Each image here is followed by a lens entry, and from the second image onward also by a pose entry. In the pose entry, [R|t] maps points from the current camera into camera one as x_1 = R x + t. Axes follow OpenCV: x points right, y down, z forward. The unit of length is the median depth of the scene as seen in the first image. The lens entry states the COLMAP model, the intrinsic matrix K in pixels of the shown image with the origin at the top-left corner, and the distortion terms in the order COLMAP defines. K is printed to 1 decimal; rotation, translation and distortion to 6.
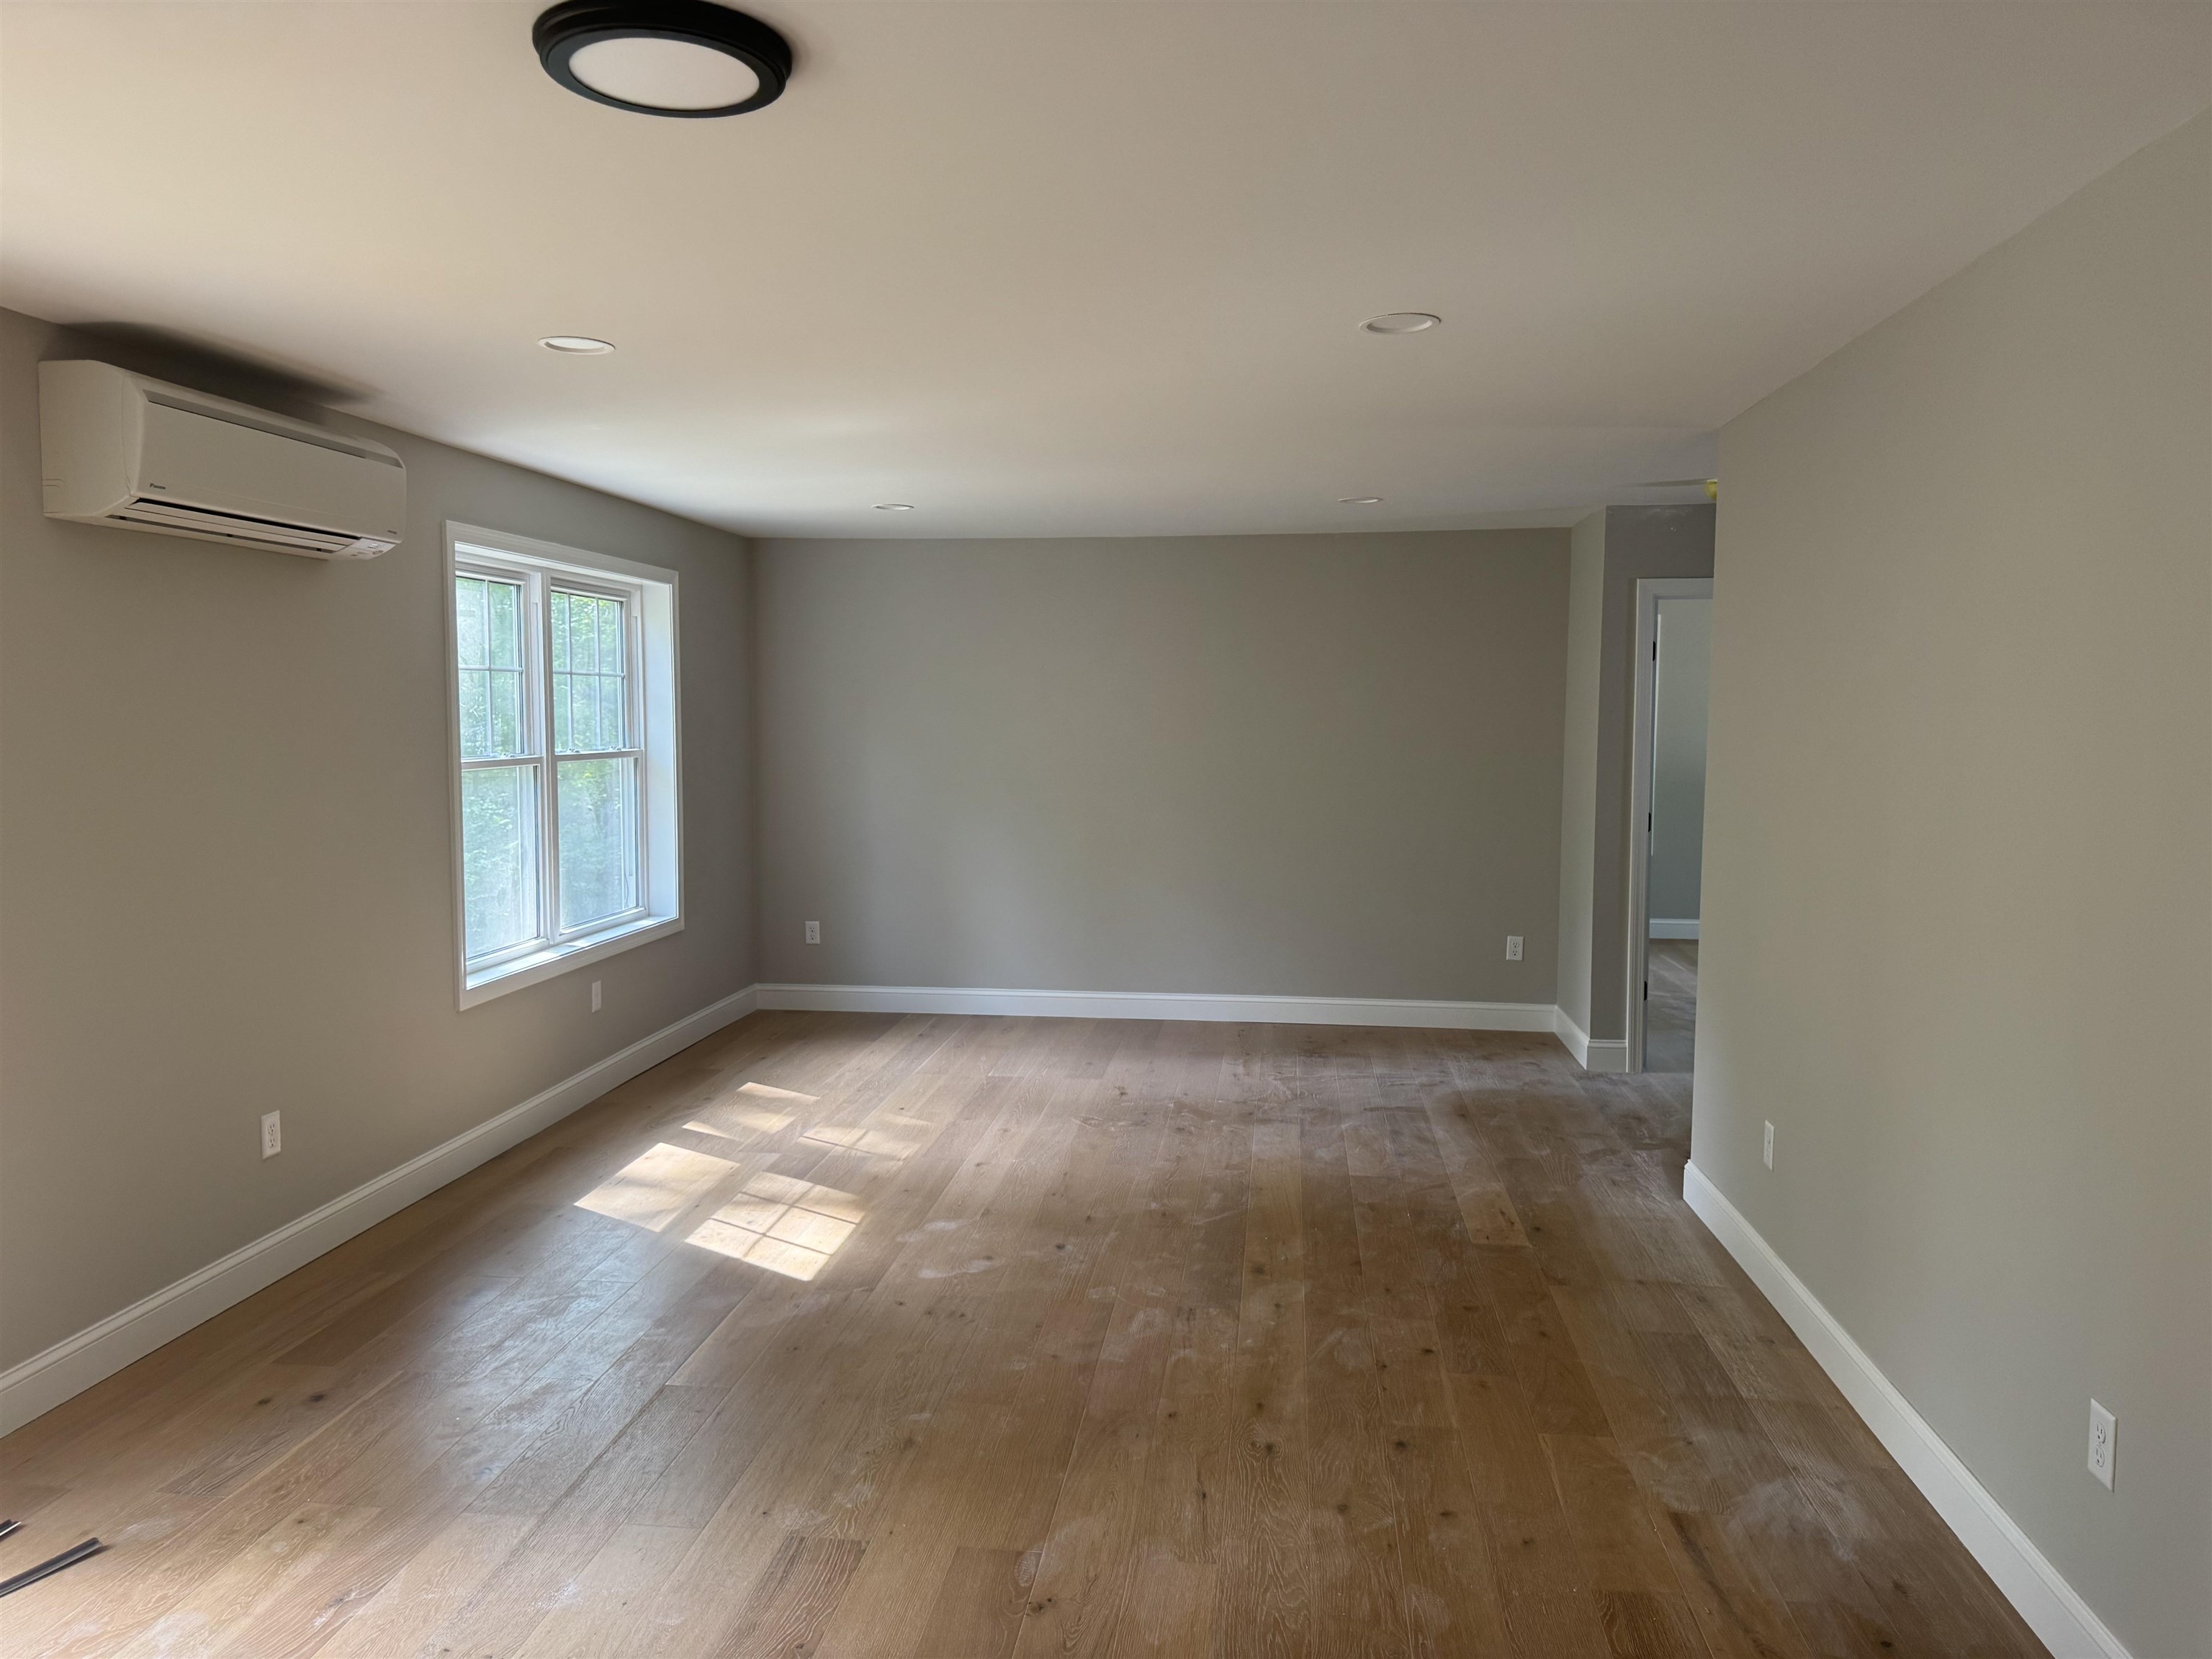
lens RADIAL K [[1548.4, 0, 1106.0], [0, 1548.4, 829.5], [0, 0, 1]] dist [0.000539, -0.002701]
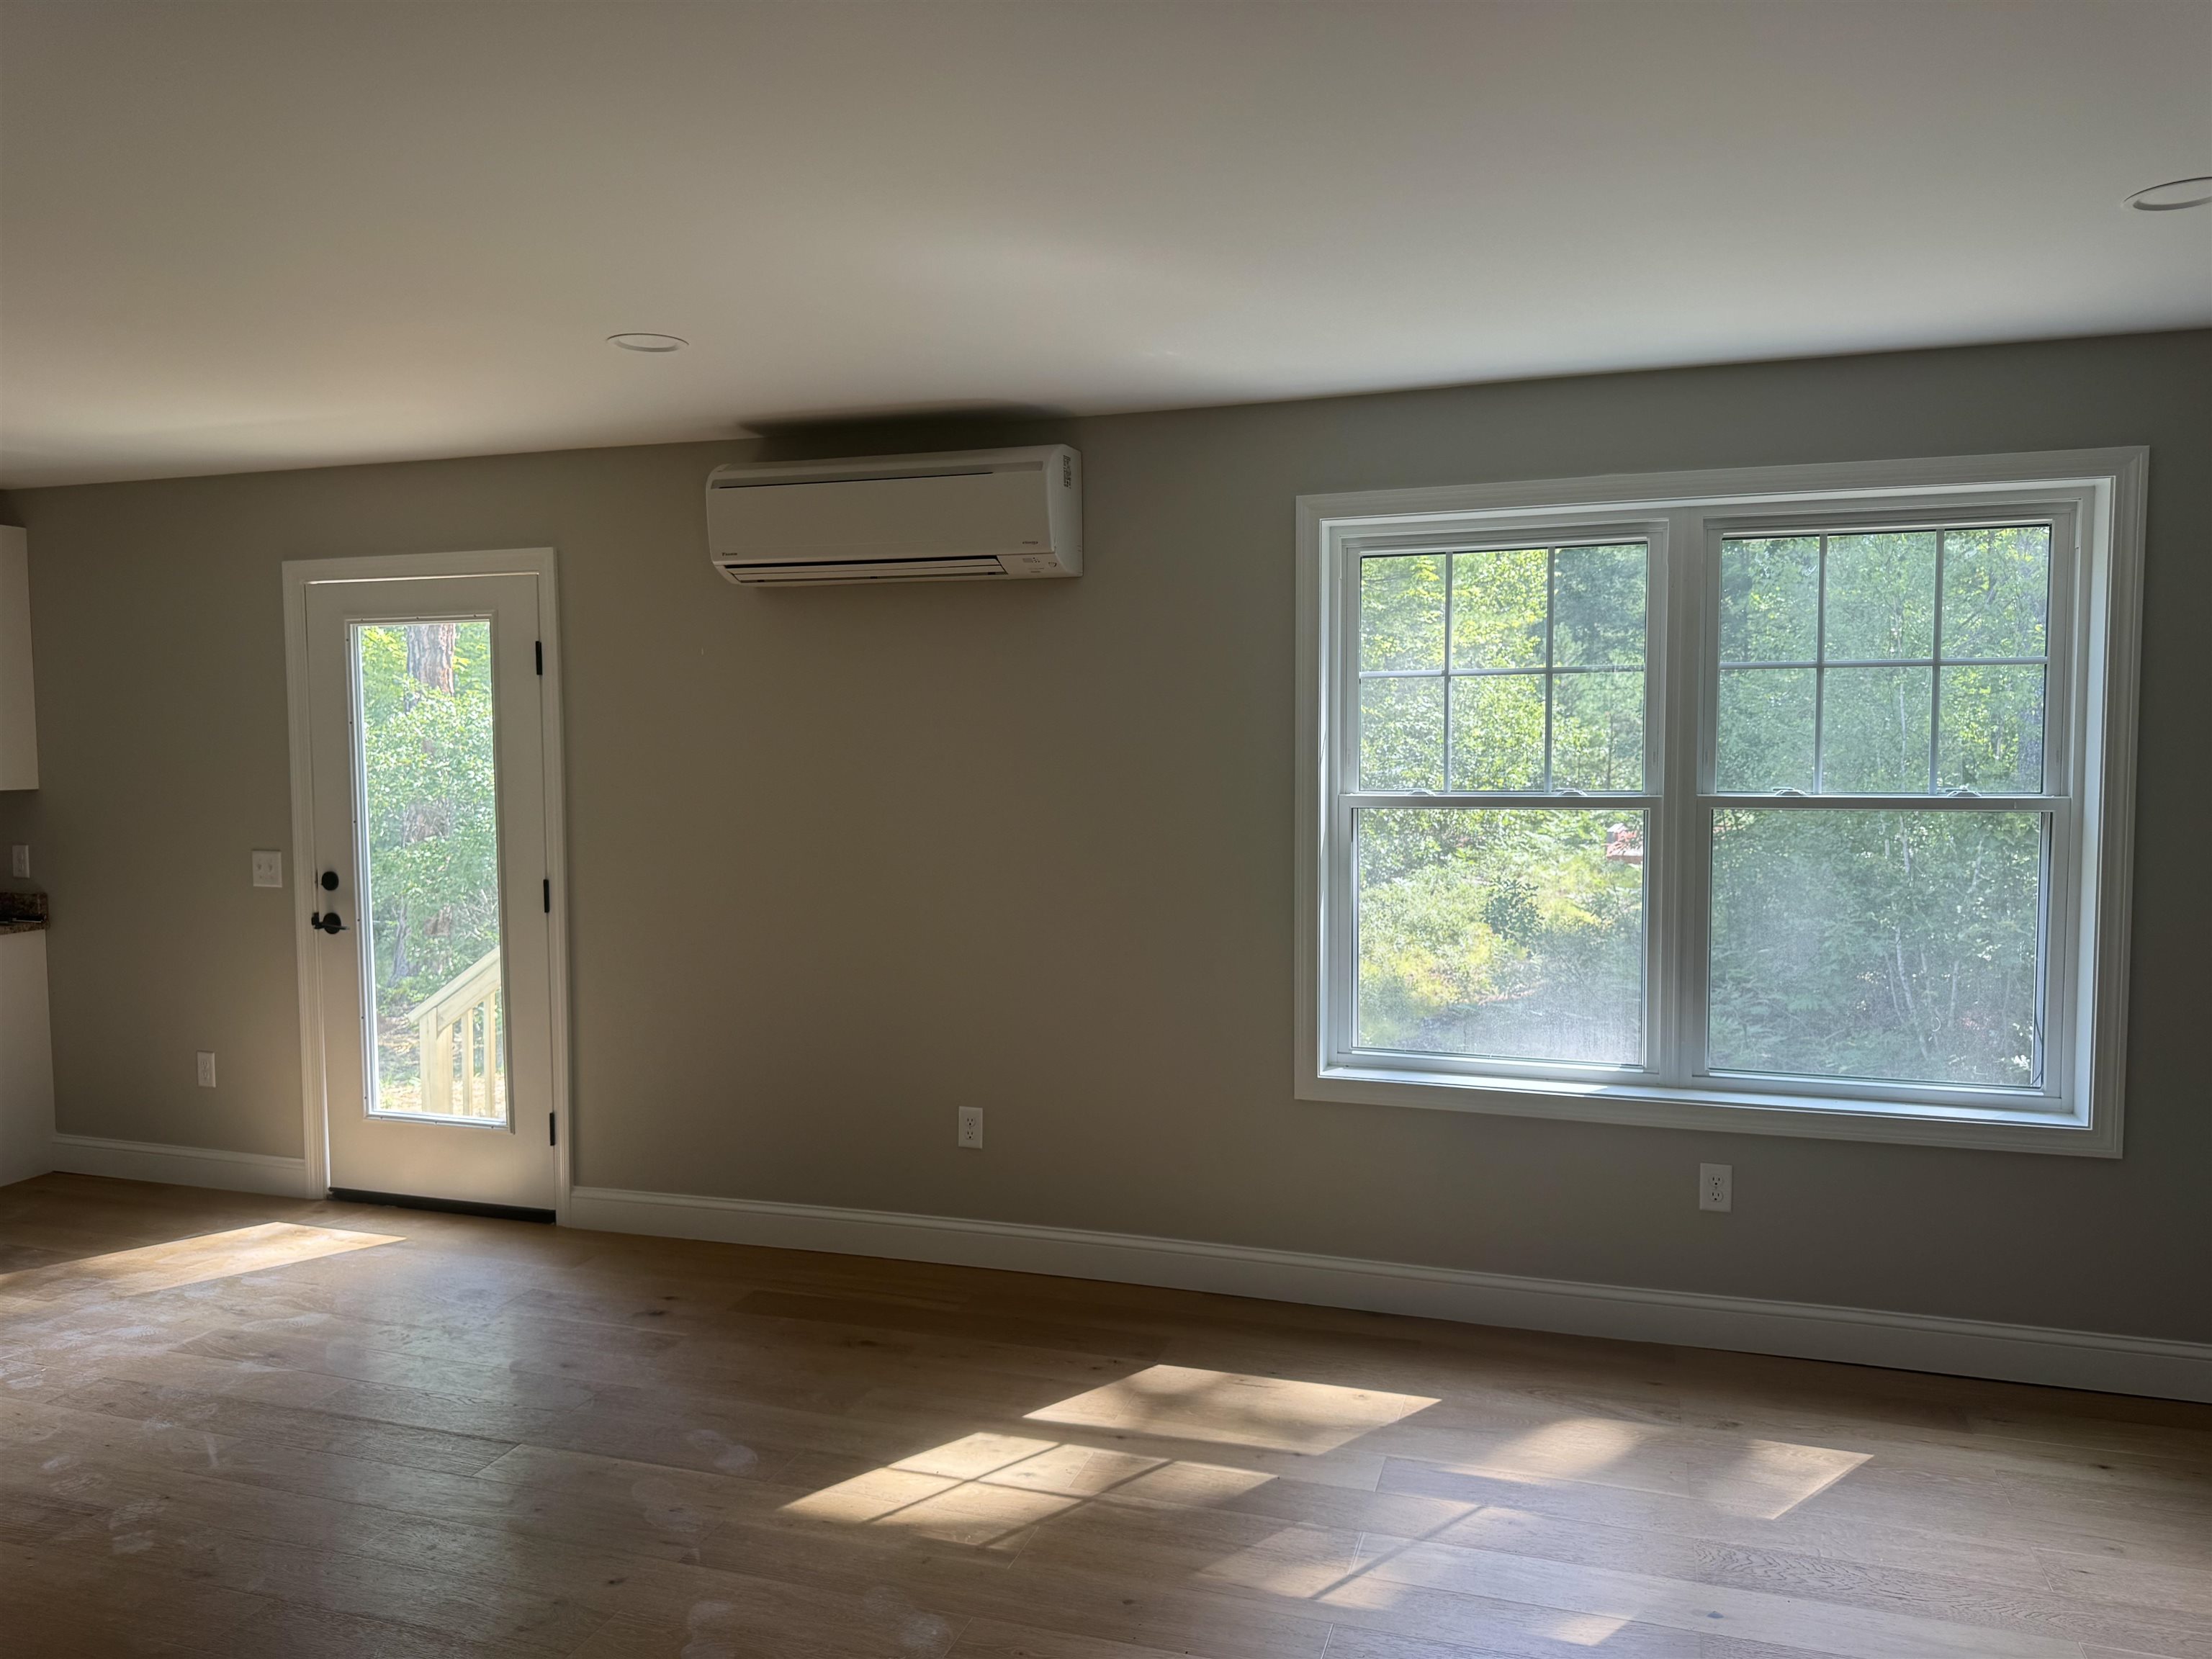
lens RADIAL K [[1556.5, 0, 1080.9], [0, 1556.5, 801.8], [0, 0, 1]] dist [0.095375, -0.145950]
pose [[-0.187365, 0.056378, -0.980671, 0.401398], [-0.069630, 0.995078, 0.070509, -0.087470], [0.979819, 0.081495, -0.182517, 1.029263]]
